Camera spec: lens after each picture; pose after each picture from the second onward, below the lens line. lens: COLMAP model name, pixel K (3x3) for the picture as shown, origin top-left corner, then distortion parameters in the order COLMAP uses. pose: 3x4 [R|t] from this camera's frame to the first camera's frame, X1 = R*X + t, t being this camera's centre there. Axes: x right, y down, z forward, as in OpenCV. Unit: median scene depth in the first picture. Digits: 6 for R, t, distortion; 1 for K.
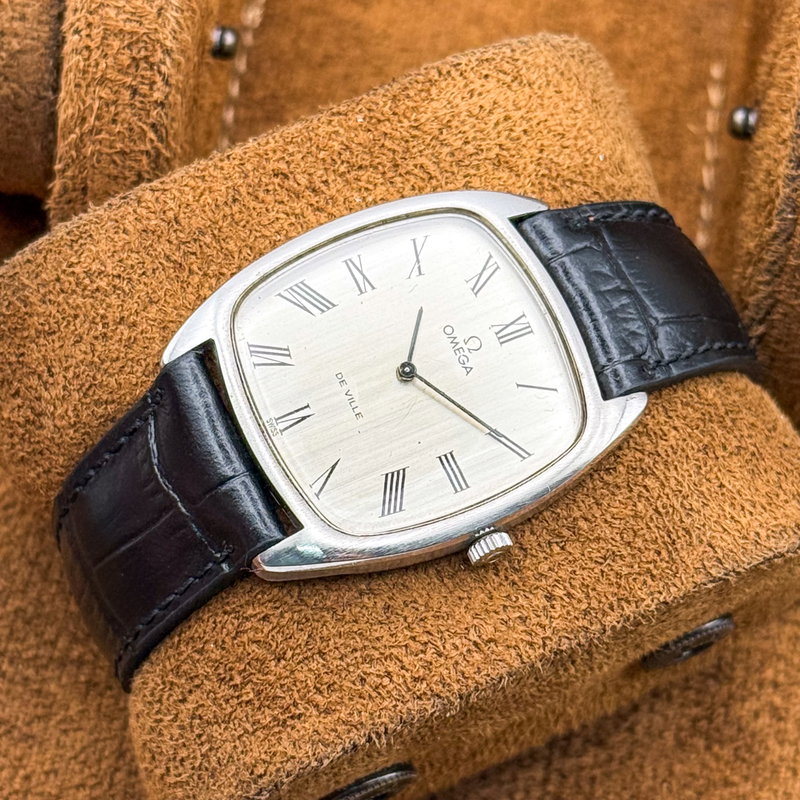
lens RADIAL K [[2808.0, 0, 464.5], [0, 2808.0, 399.4], [0, 0, 1]] dist [-0.069410, -1.506453]
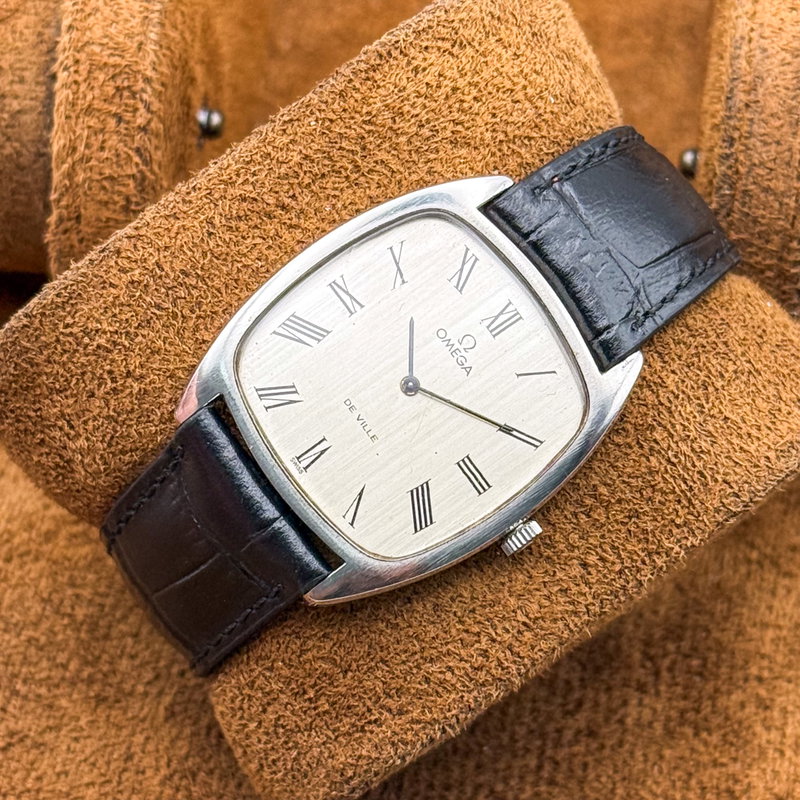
lens RADIAL K [[2808.0, 0, 464.5], [0, 2808.0, 399.4], [0, 0, 1]] dist [-0.069410, -1.506453]
pose [[0.981684, -0.189289, -0.021592, 0.020306], [0.188772, 0.951121, 0.244404, -0.252793], [-0.025727, -0.244003, 0.969433, -0.007813]]
